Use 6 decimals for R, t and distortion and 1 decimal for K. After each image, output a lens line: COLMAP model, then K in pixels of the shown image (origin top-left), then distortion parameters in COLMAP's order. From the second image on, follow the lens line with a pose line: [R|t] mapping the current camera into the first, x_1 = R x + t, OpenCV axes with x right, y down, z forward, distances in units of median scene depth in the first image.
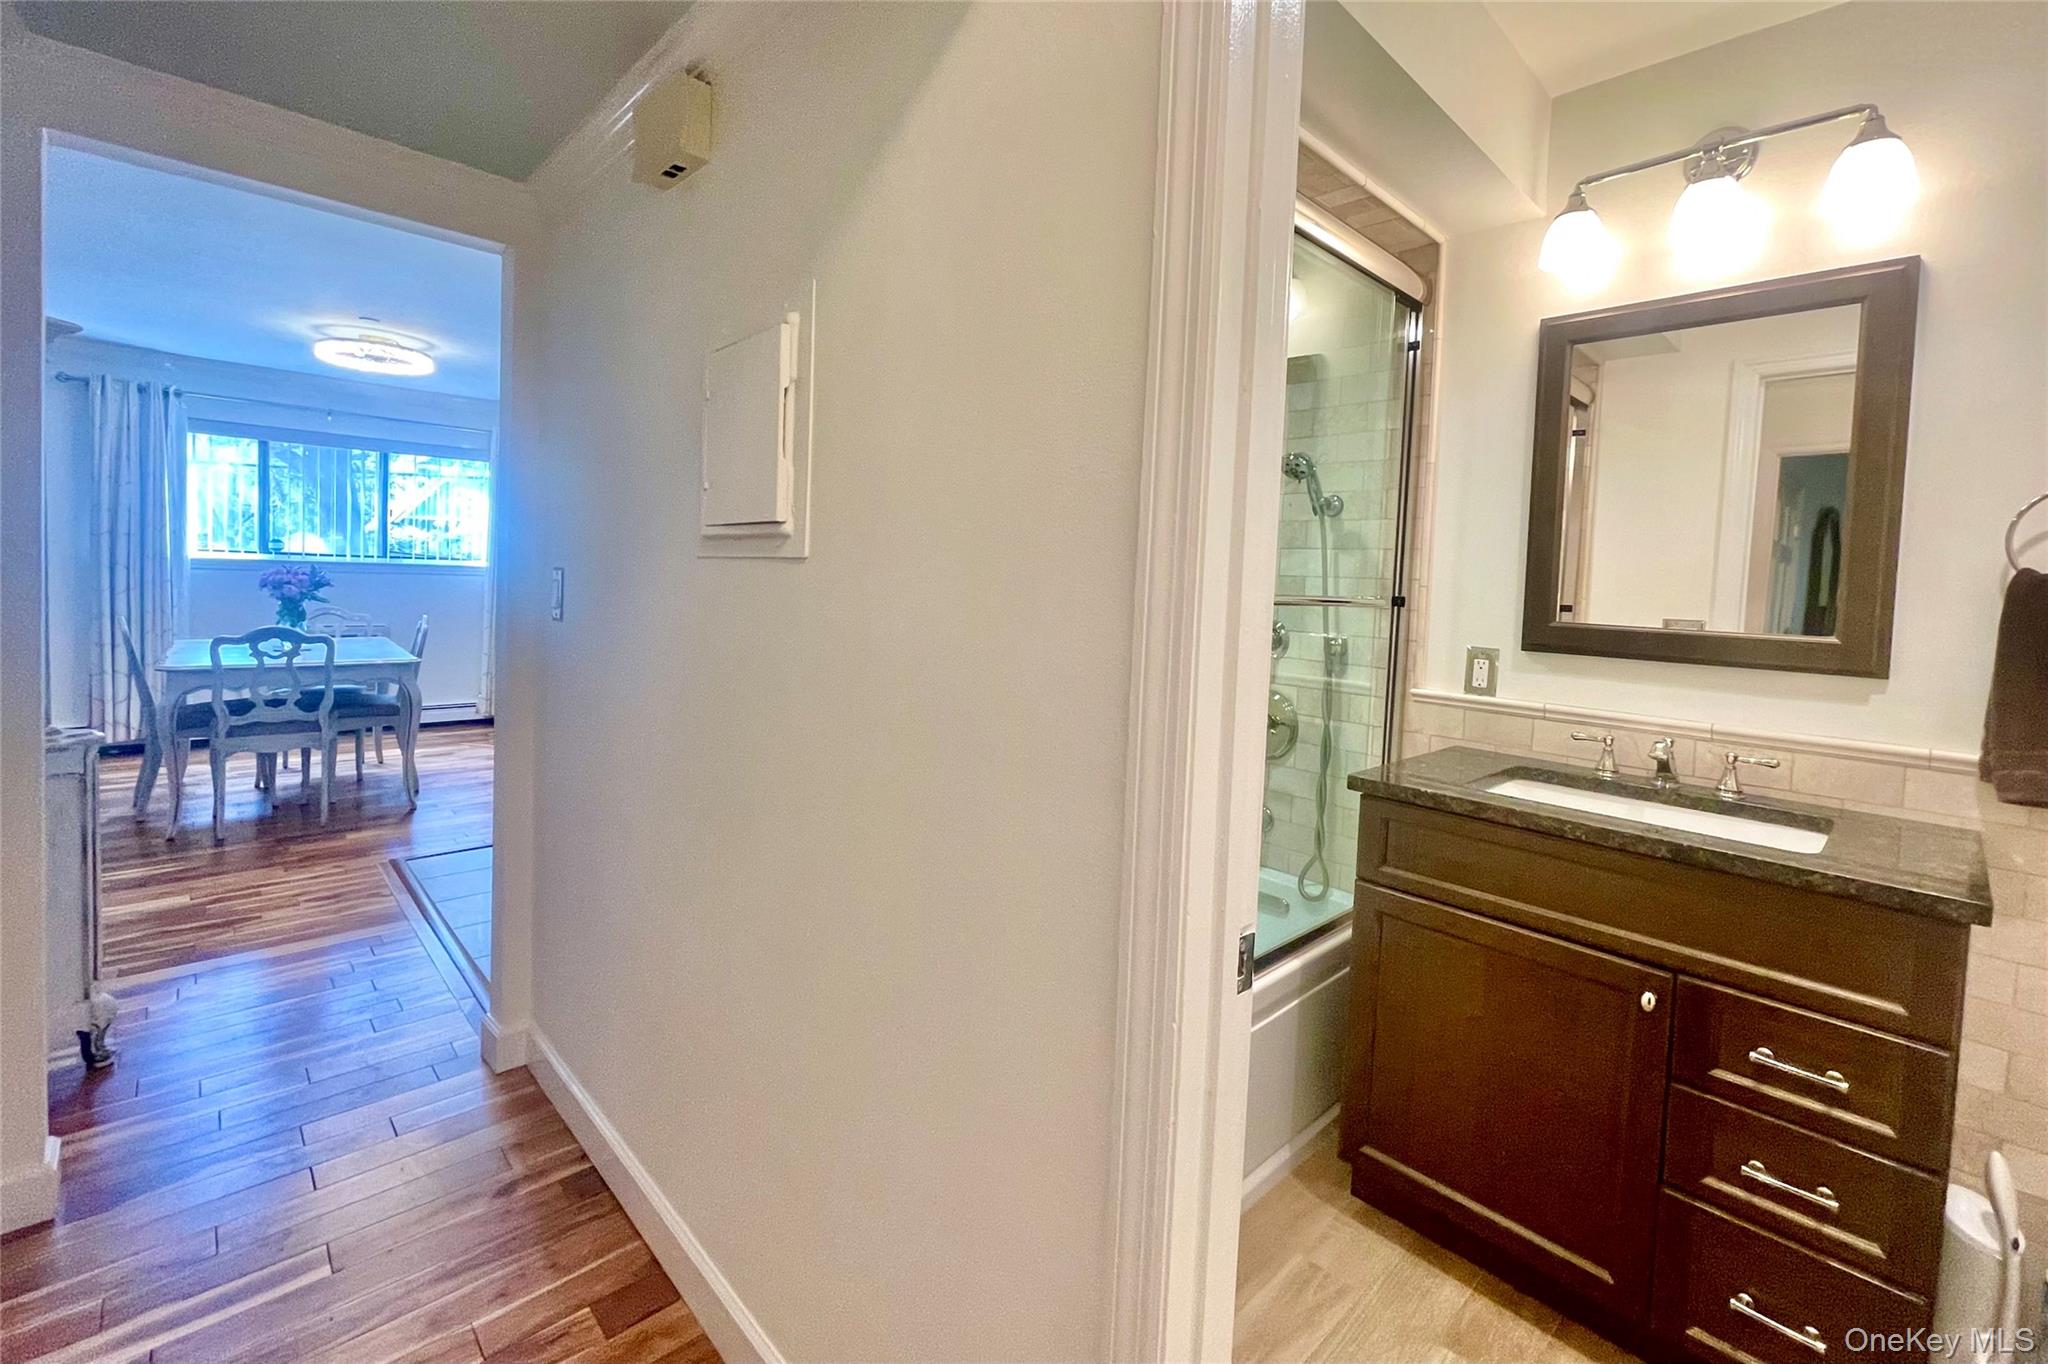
lens RADIAL K [[843.5, 0, 1033.5], [0, 843.5, 612.1], [0, 0, 1]] dist [0.001482, 0.000258]
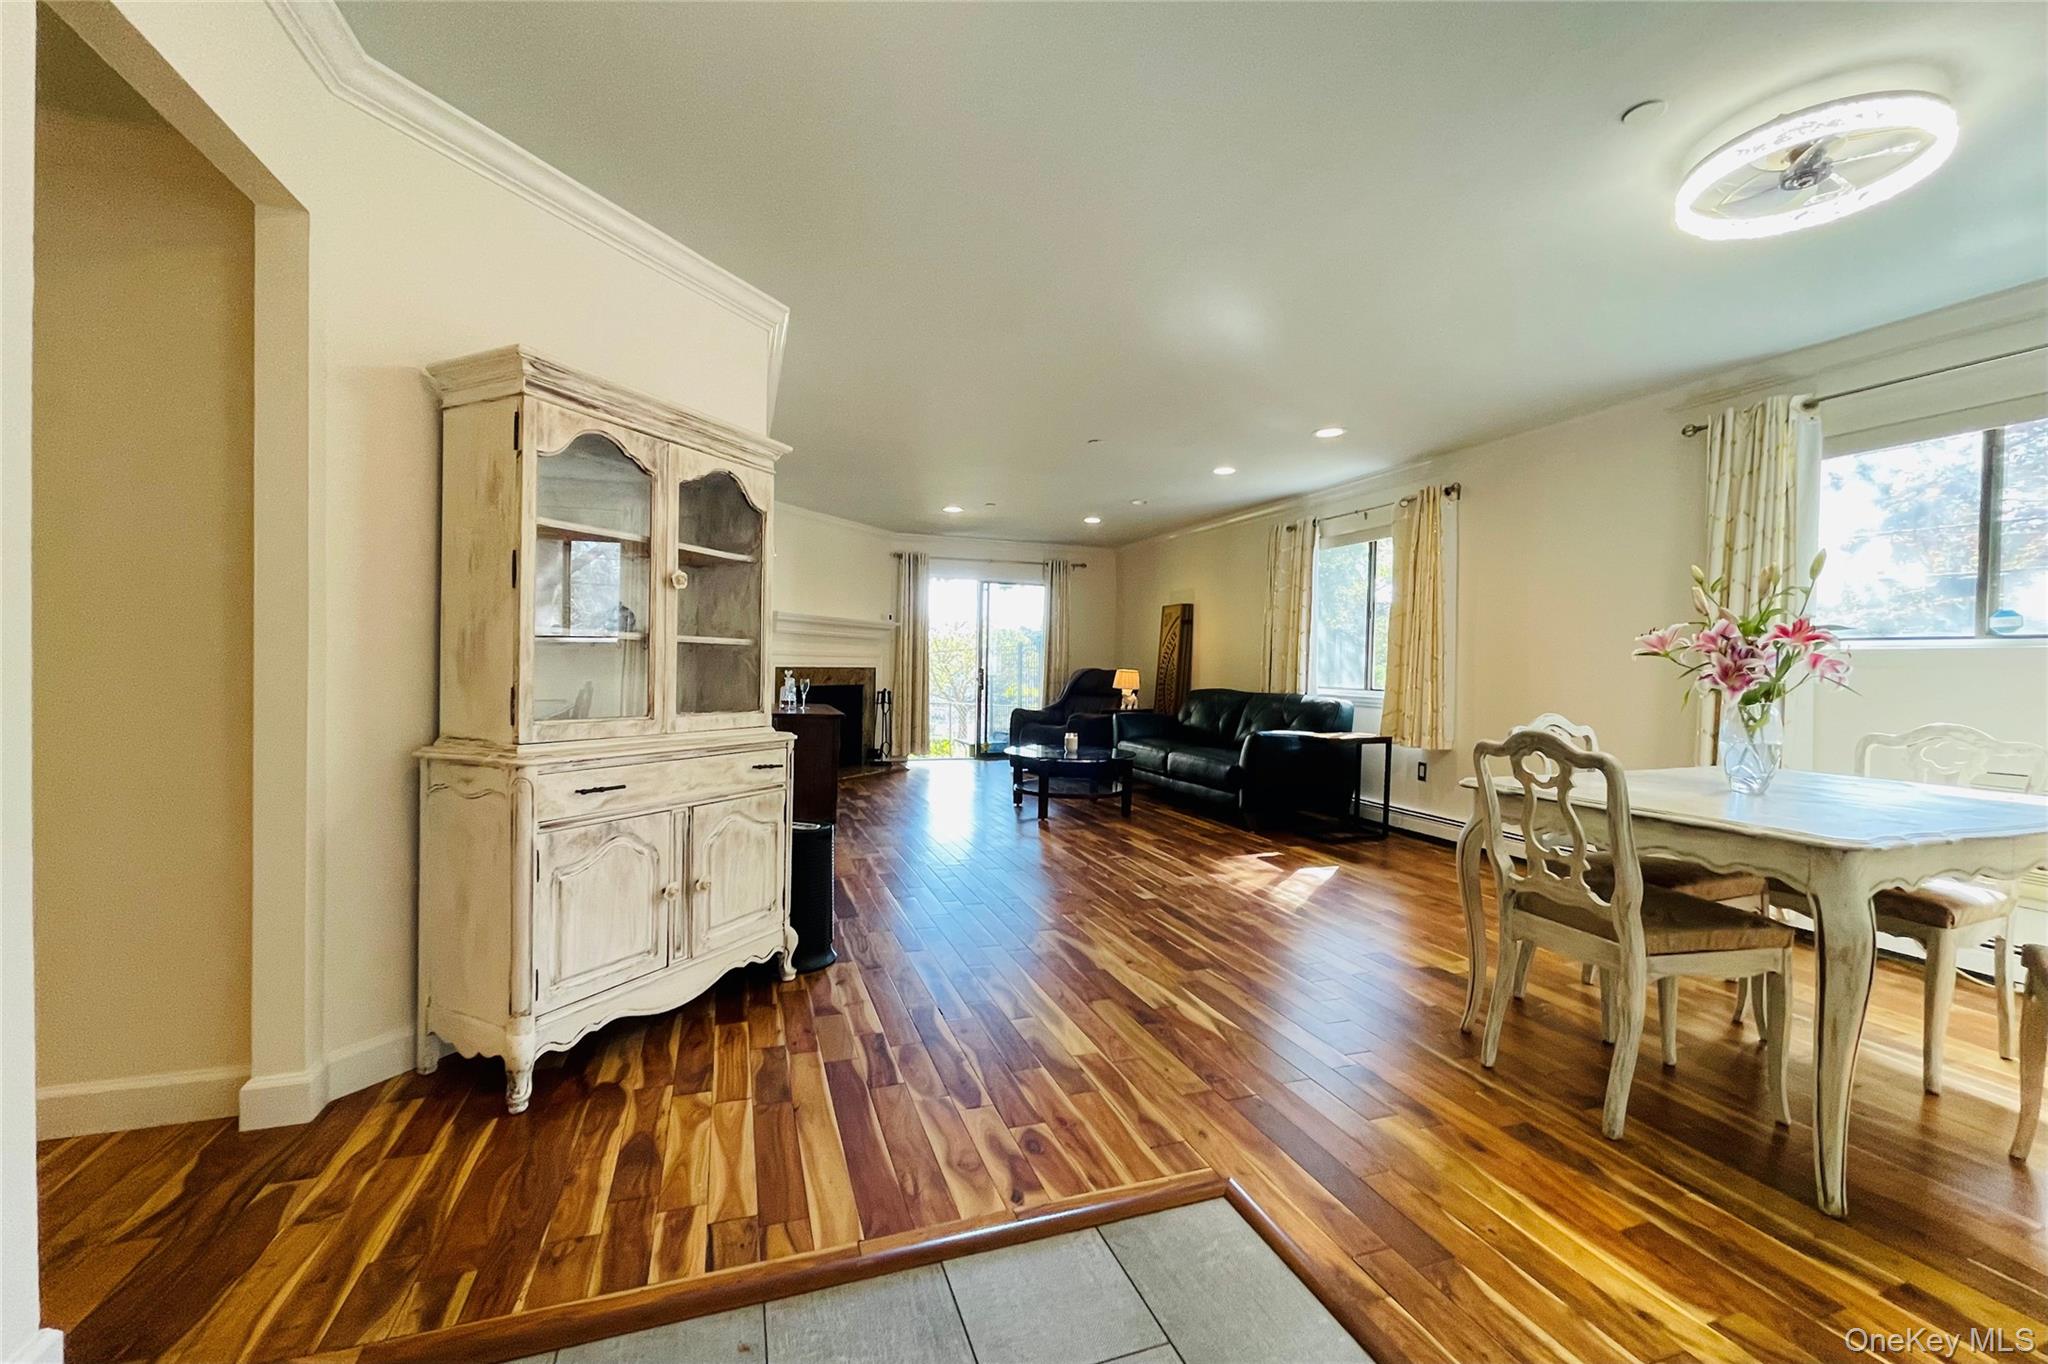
lens RADIAL K [[824.6, 0, 1013.8], [0, 824.6, 675.7], [0, 0, 1]] dist [-0.001239, -0.000353]
pose [[-0.438411, -0.037427, -0.897995, -0.221020], [-0.068422, 0.997623, -0.008175, 0.007121], [0.896167, 0.057858, -0.439929, 0.941990]]
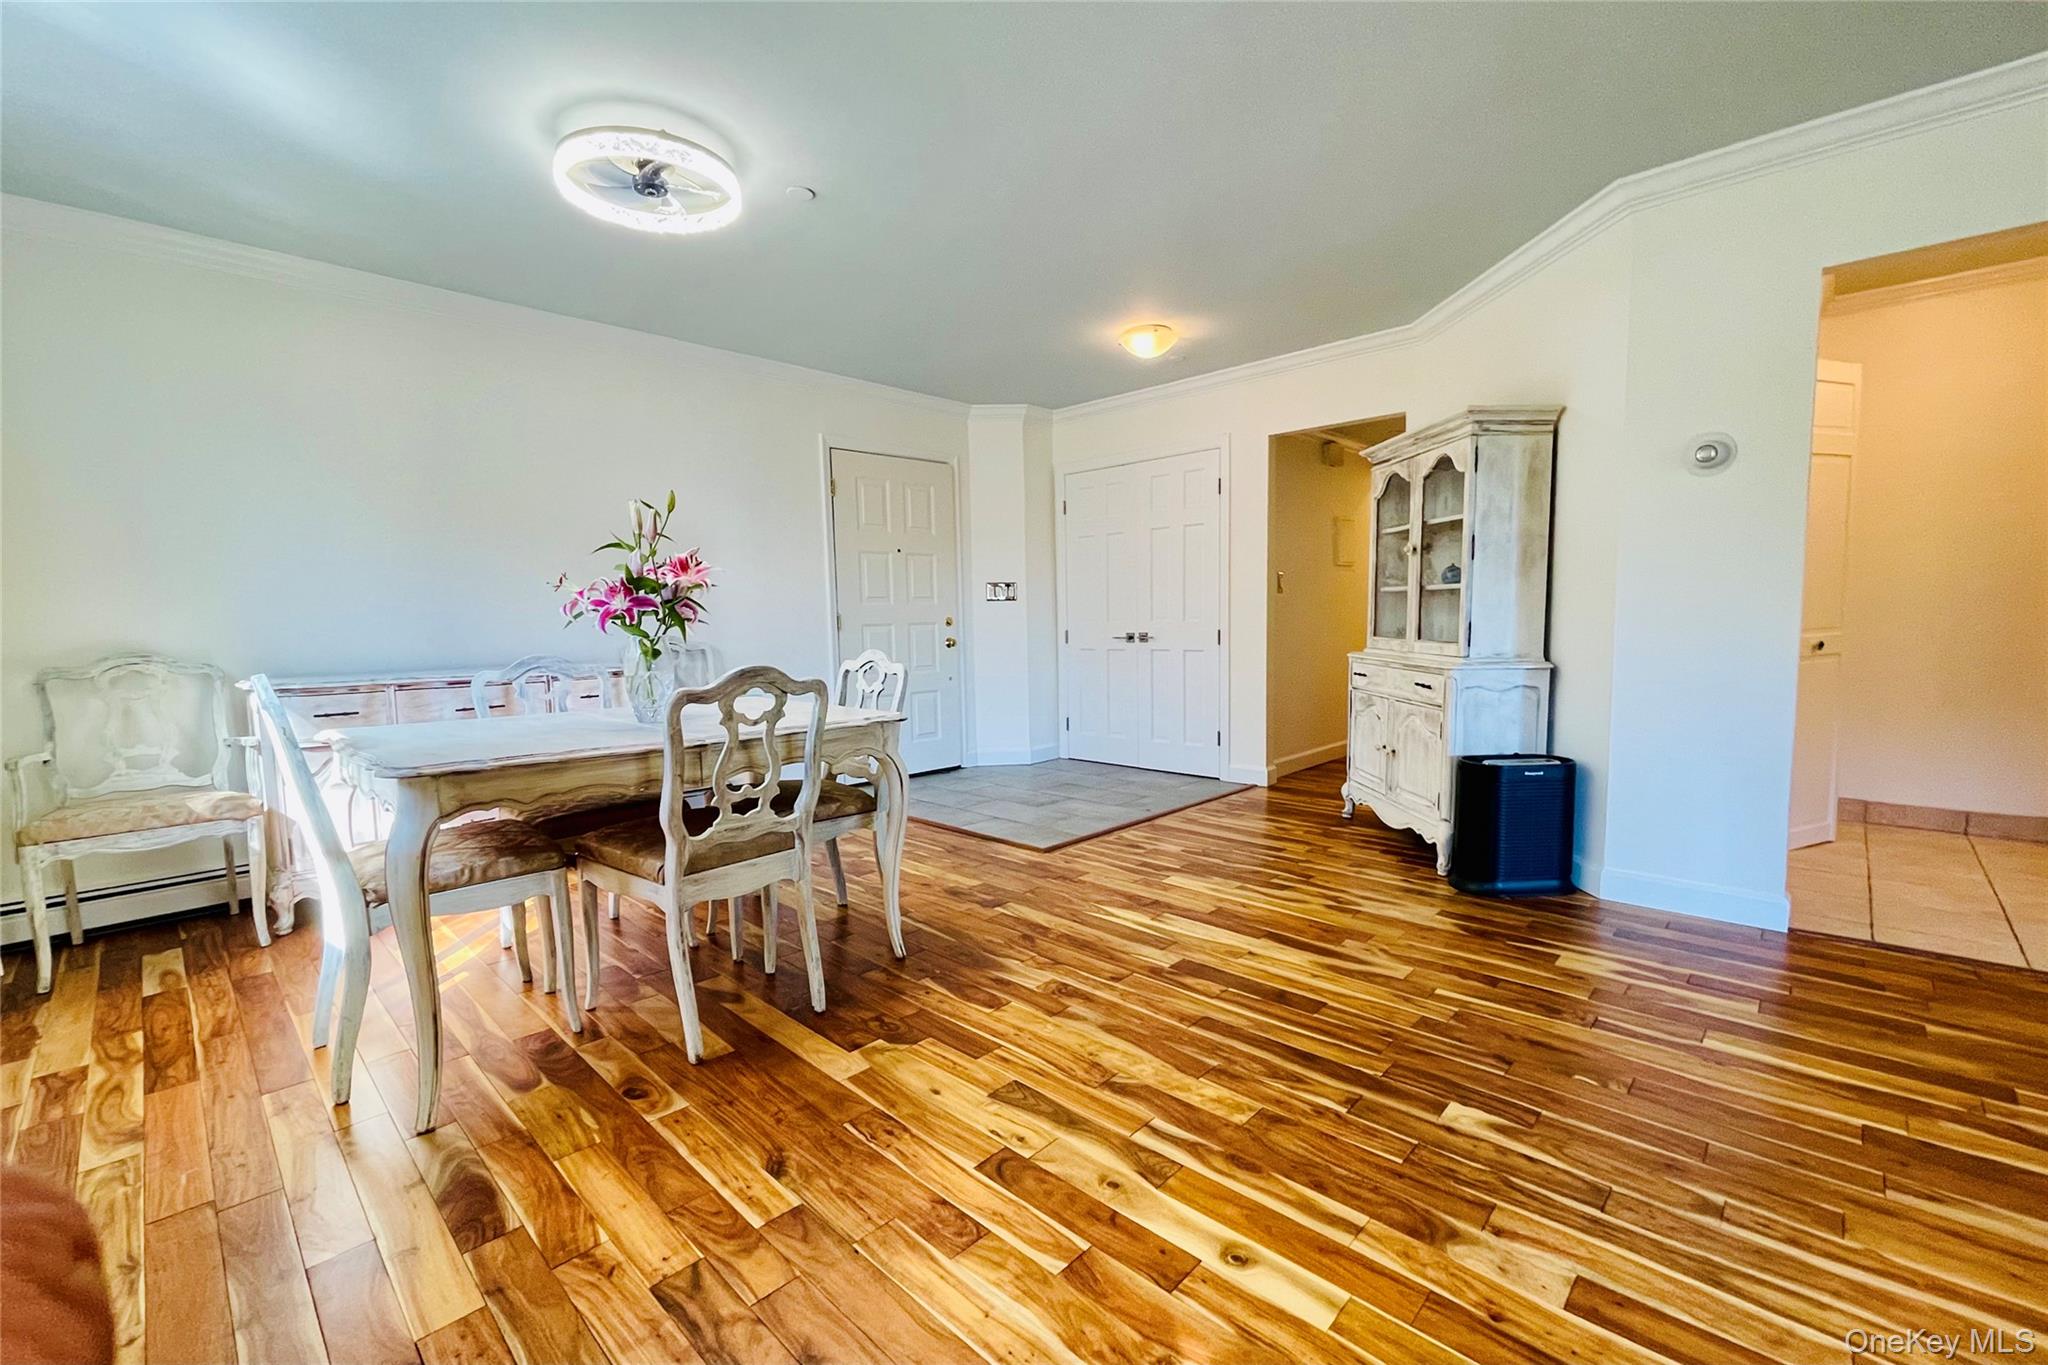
lens RADIAL K [[841.2, 0, 1027.4], [0, 841.2, 697.8], [0, 0, 1]] dist [0.000036, 0.000134]
pose [[-0.019347, -0.137081, 0.990371, -1.542465], [0.055391, 0.988888, 0.137958, -0.039548], [-0.998277, 0.057526, -0.011539, 0.890766]]
